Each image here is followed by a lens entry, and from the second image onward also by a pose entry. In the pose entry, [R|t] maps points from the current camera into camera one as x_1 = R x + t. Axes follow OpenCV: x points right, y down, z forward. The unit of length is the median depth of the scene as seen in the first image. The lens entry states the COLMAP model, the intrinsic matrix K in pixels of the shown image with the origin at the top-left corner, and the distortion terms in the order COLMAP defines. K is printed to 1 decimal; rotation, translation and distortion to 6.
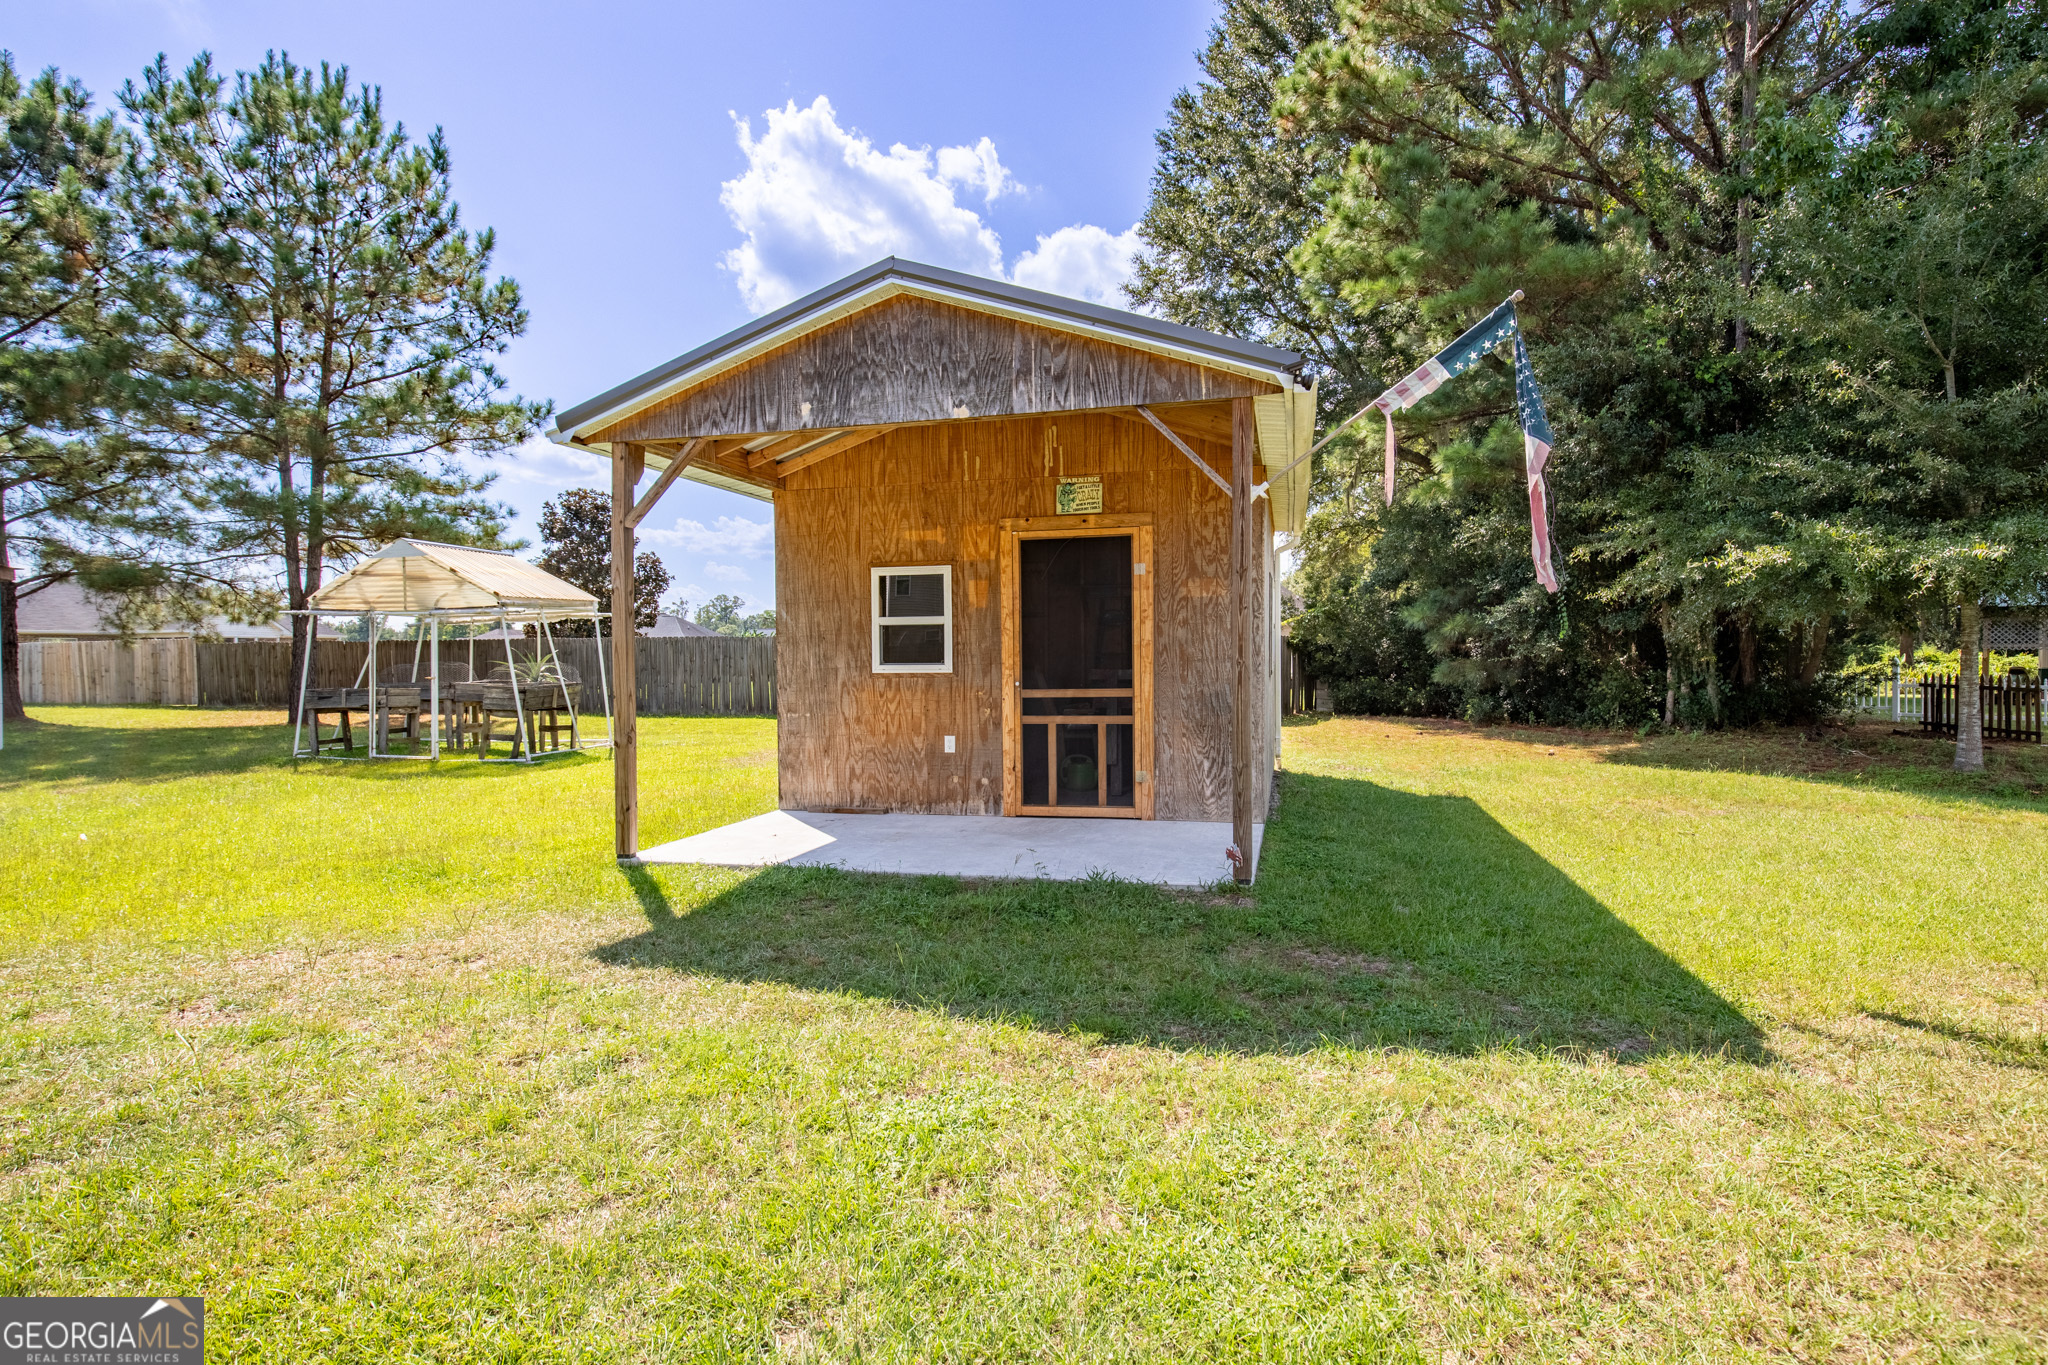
lens RADIAL K [[961.3, 0, 1128.4], [0, 961.3, 674.5], [0, 0, 1]] dist [-0.033806, 0.000270]
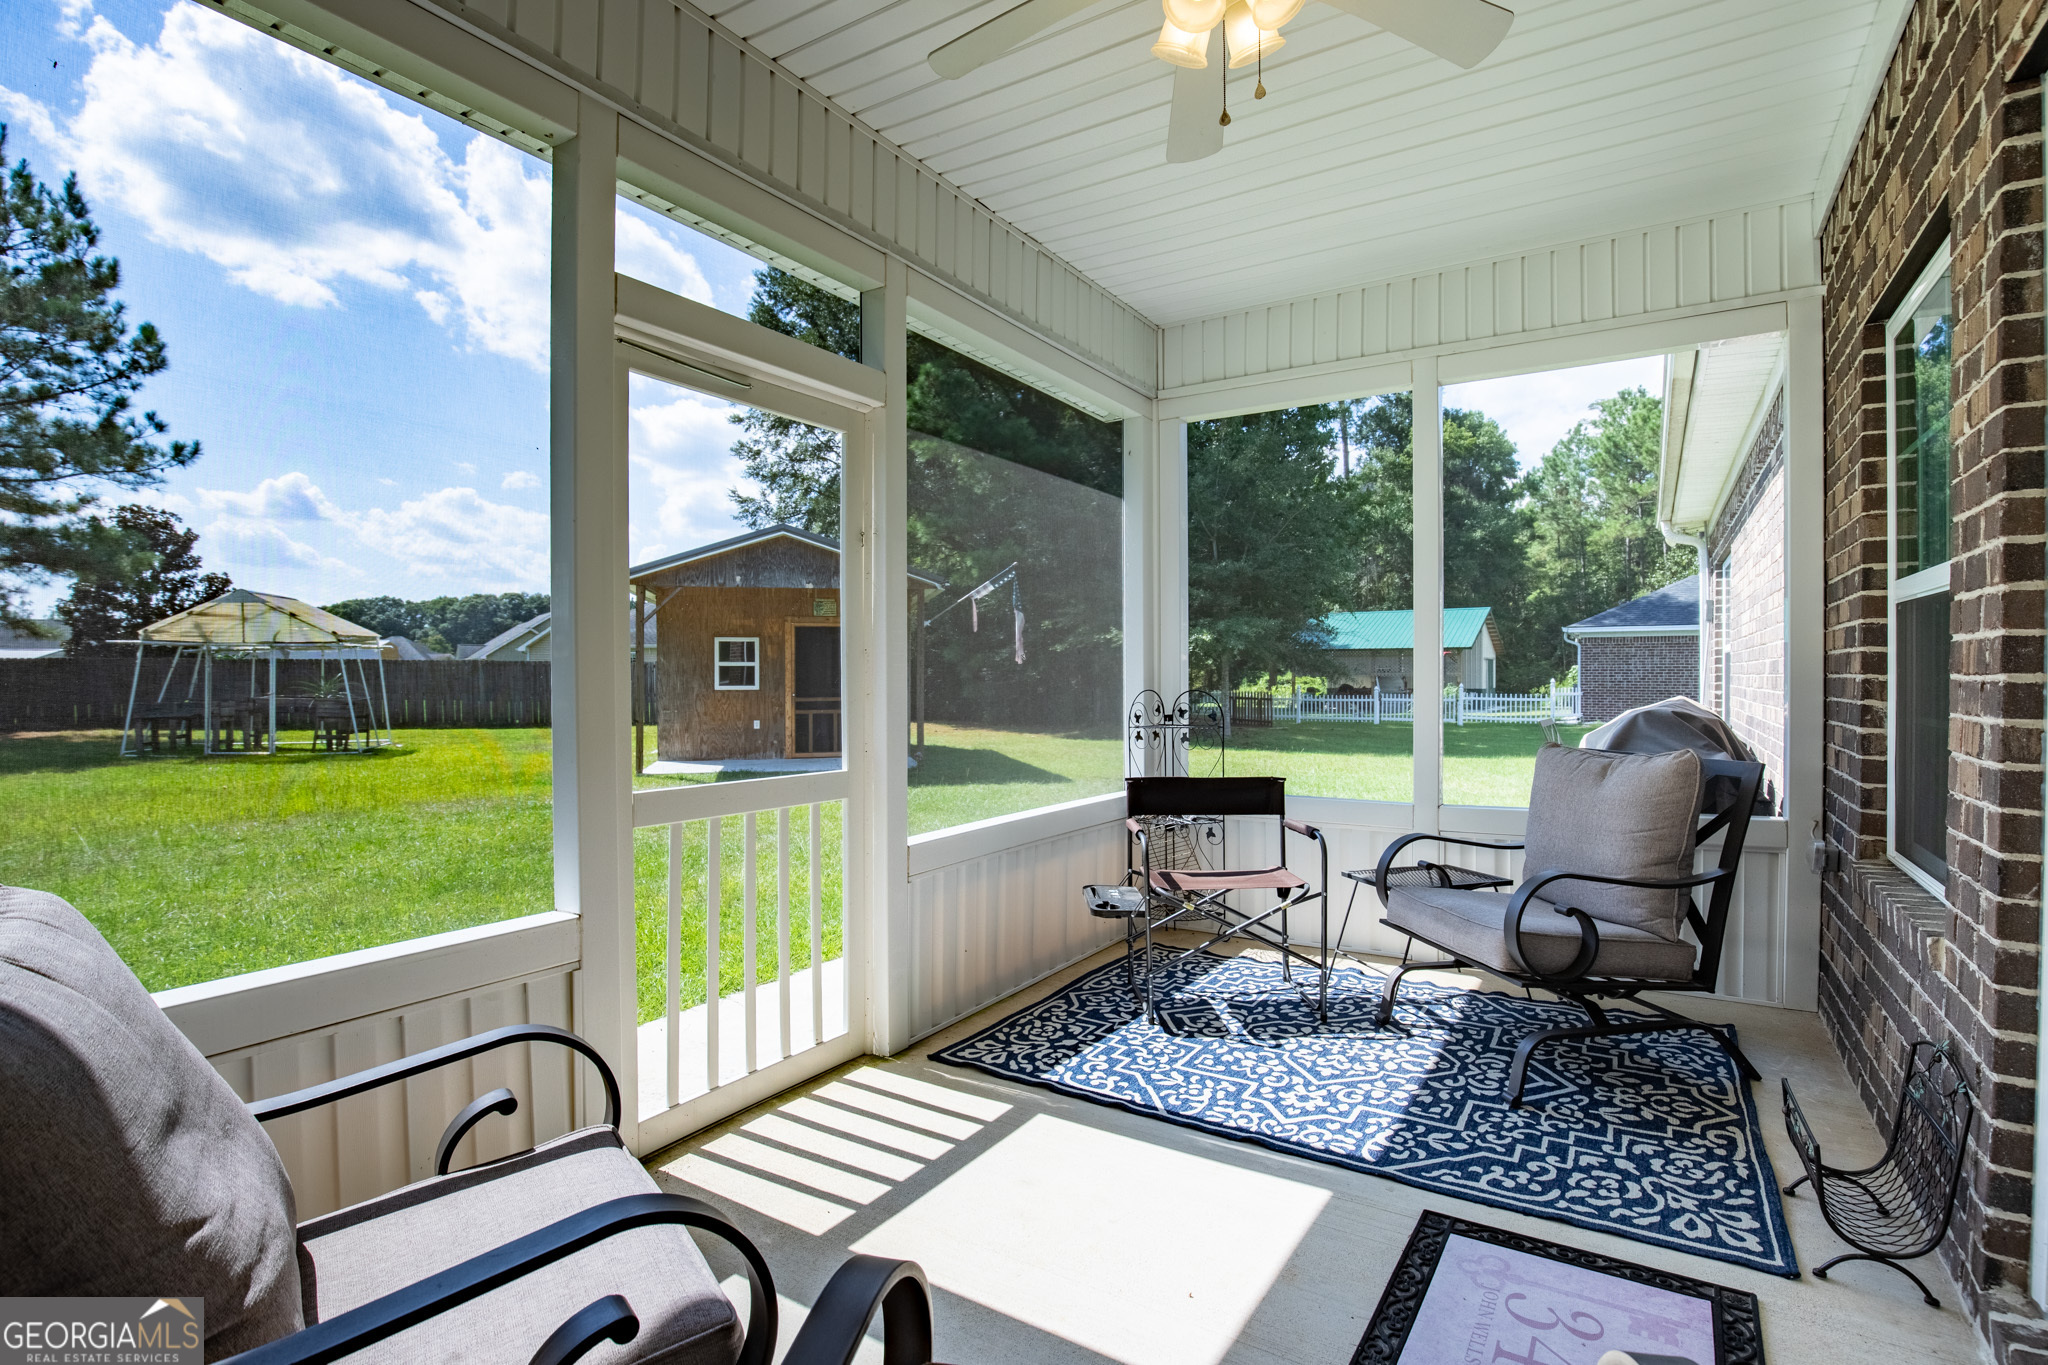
lens RADIAL K [[973.2, 0, 1024.0], [0, 973.2, 682.5], [0, 0, 1]] dist [-0.039659, 0.000772]
pose [[0.921757, 0.003427, 0.387752, -0.461807], [0.001370, 0.999926, -0.012093, 0.008516], [-0.387765, 0.011678, 0.921684, -1.122806]]
